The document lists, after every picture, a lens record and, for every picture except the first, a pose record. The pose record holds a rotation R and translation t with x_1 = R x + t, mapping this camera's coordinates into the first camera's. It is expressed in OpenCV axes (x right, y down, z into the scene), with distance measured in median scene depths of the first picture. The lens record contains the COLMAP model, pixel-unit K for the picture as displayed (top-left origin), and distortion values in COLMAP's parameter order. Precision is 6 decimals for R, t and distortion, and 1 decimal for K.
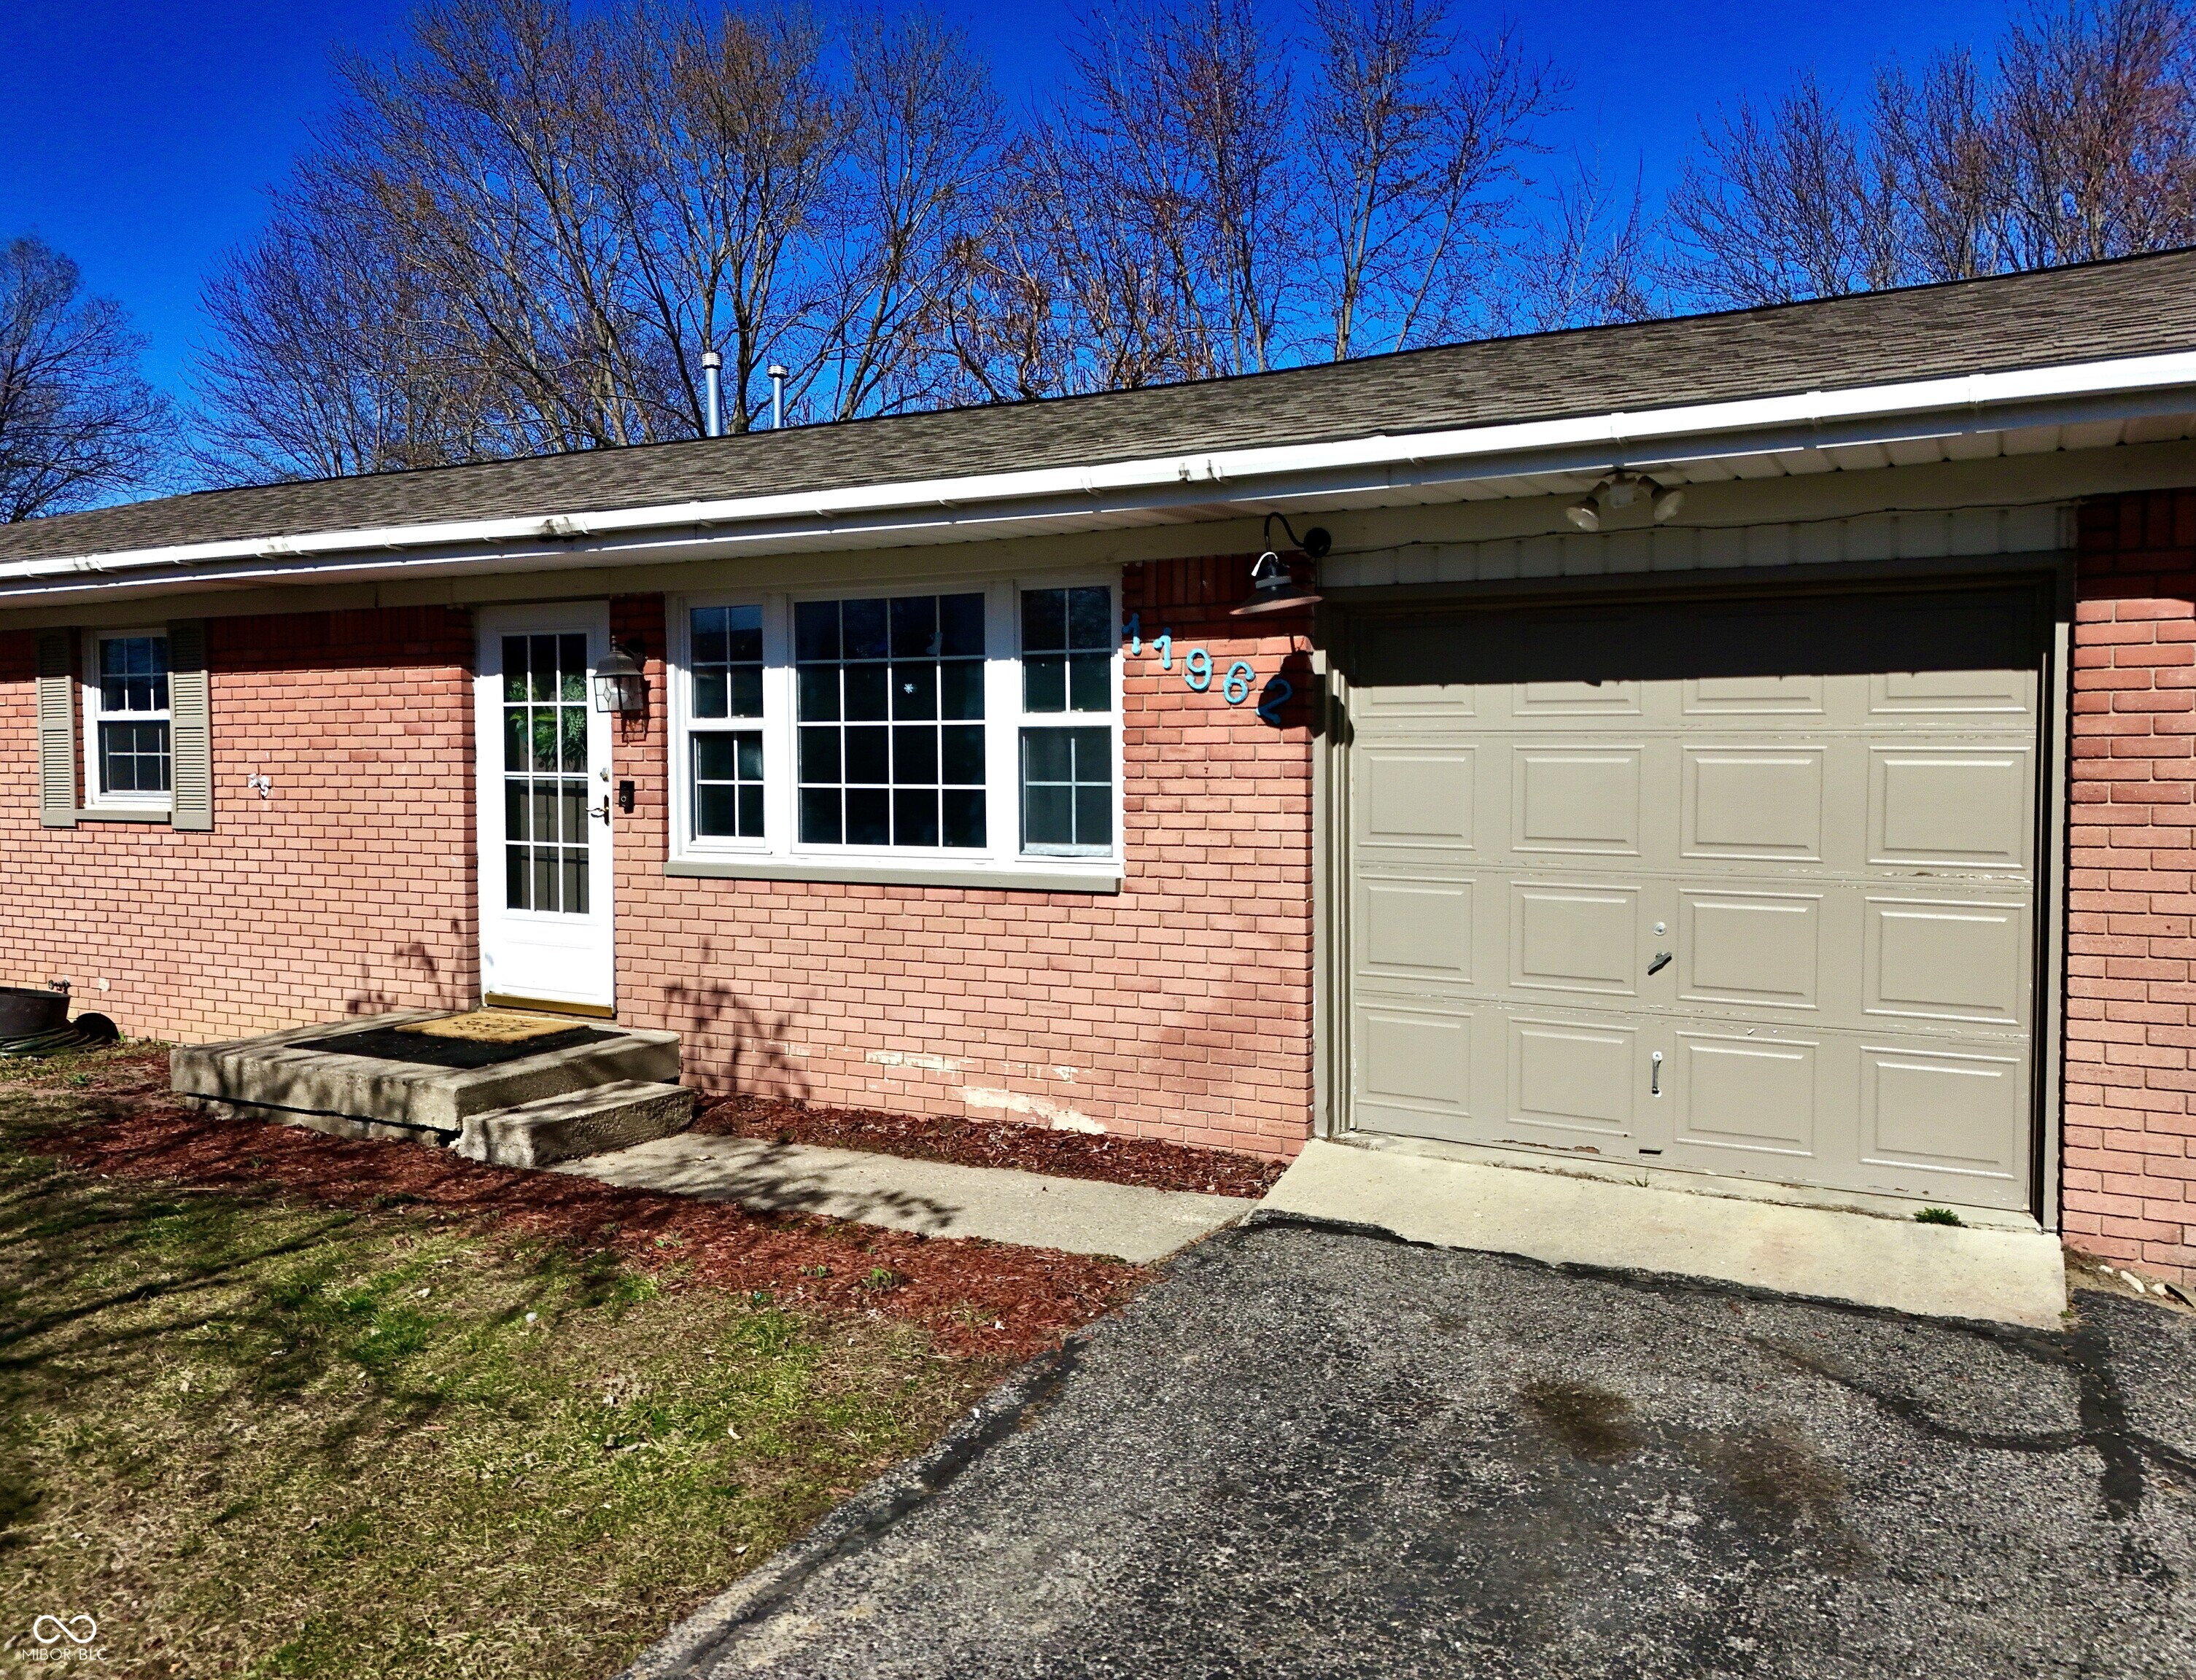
lens RADIAL K [[1525.3, 0, 1116.6], [0, 1525.3, 853.6], [0, 0, 1]] dist [0.031013, -0.001937]
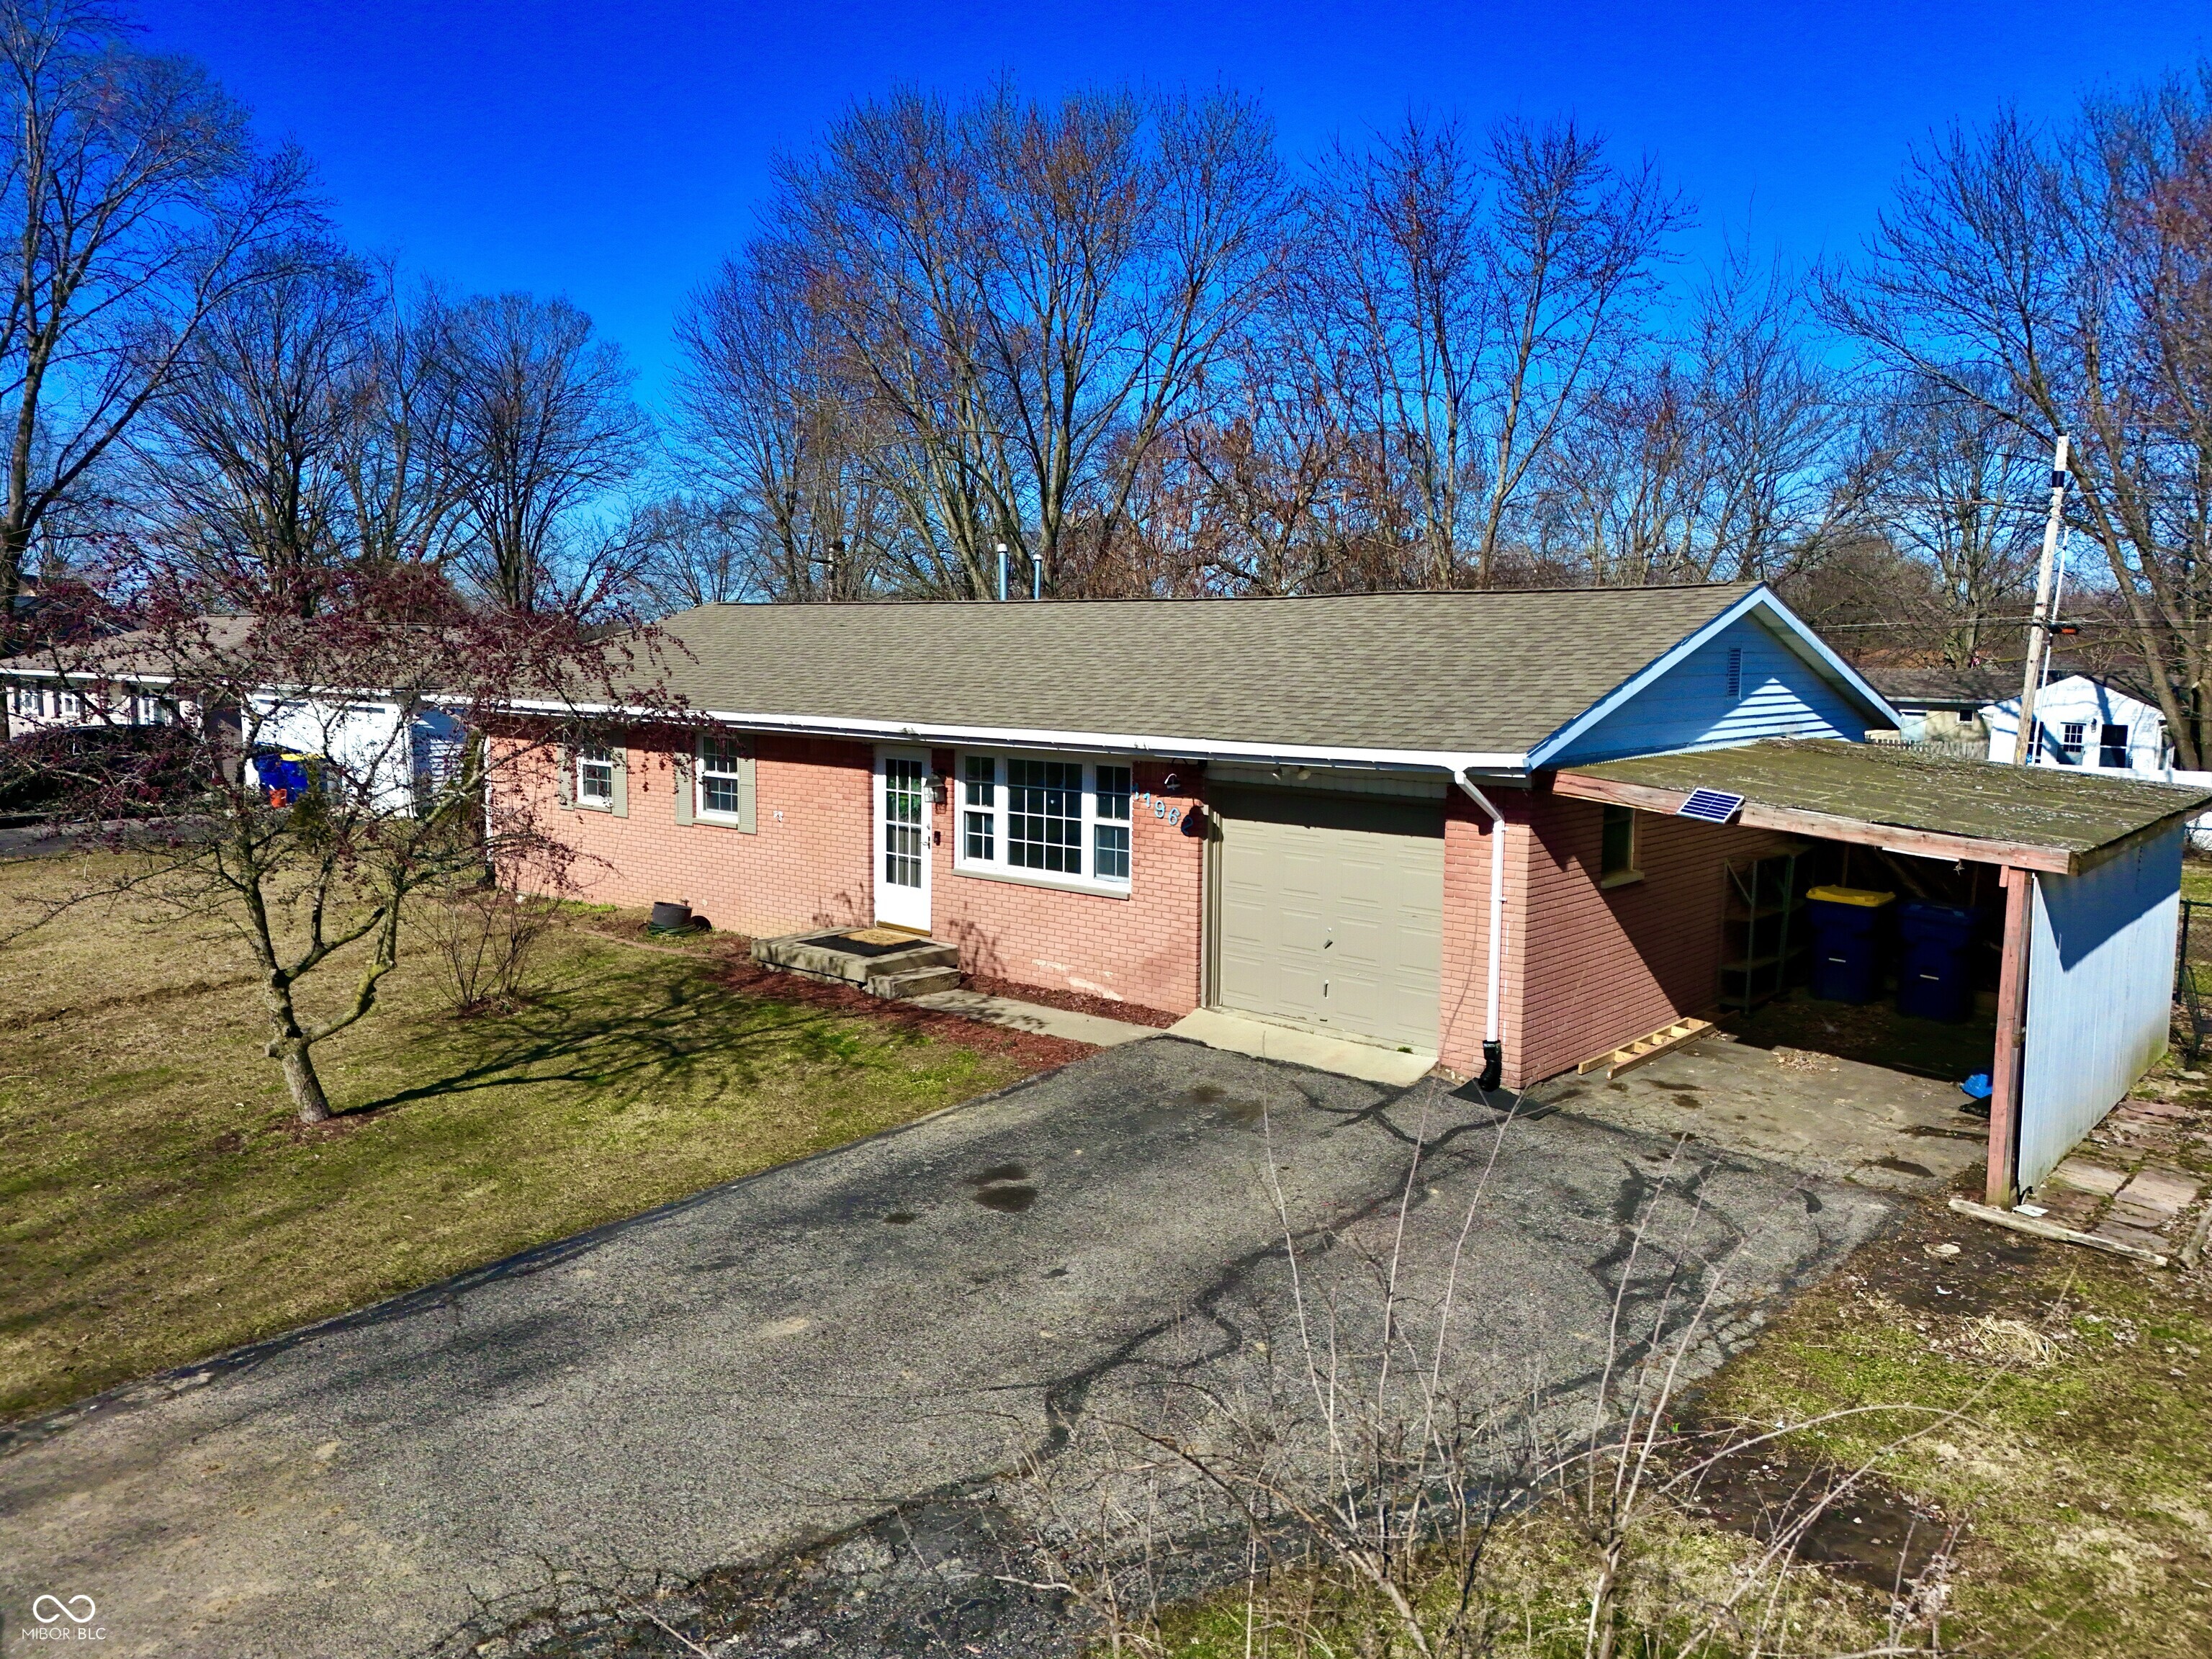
lens RADIAL K [[1563.7, 0, 1114.9], [0, 1563.7, 827.5], [0, 0, 1]] dist [0.096220, -0.000190]
pose [[0.972076, 0.038667, -0.231457, 0.508521], [-0.024927, 0.997765, 0.061997, -0.222469], [0.233337, -0.054497, 0.970868, -1.276563]]
